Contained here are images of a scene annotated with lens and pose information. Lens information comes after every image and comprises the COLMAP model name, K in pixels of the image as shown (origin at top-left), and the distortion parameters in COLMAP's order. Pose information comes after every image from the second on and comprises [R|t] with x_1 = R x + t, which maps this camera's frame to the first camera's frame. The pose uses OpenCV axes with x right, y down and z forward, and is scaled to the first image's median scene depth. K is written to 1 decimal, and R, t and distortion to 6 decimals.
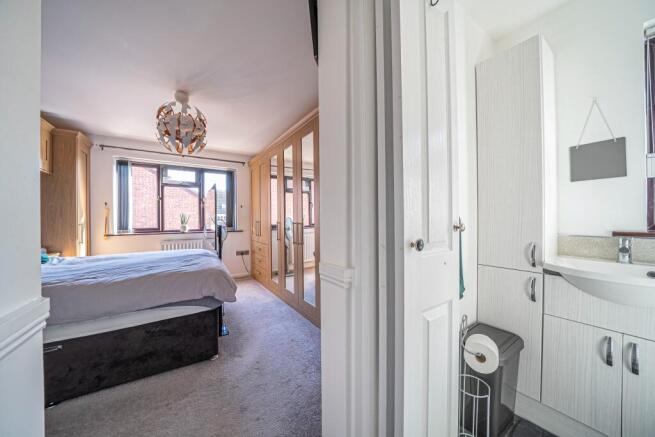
lens RADIAL K [[224.4, 0, 326.1], [0, 224.4, 219.1], [0, 0, 1]] dist [-0.023461, 0.000133]
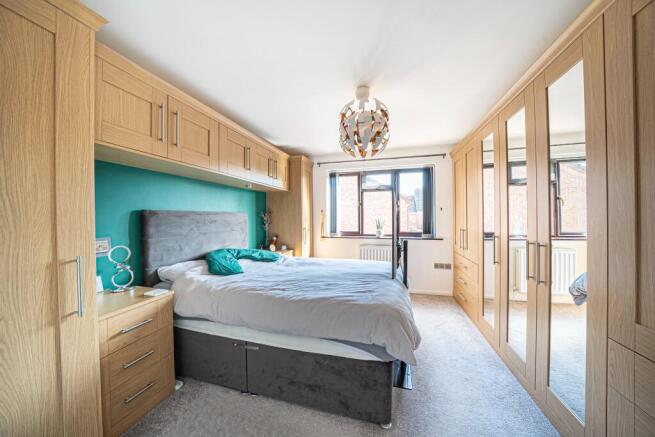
lens RADIAL K [[224.4, 0, 326.1], [0, 224.4, 219.1], [0, 0, 1]] dist [-0.023461, 0.000133]
pose [[0.648479, 0.009690, -0.761171, -0.047058], [0.001687, 0.999898, 0.014166, -0.043608], [0.761231, -0.010470, 0.648397, 0.216045]]
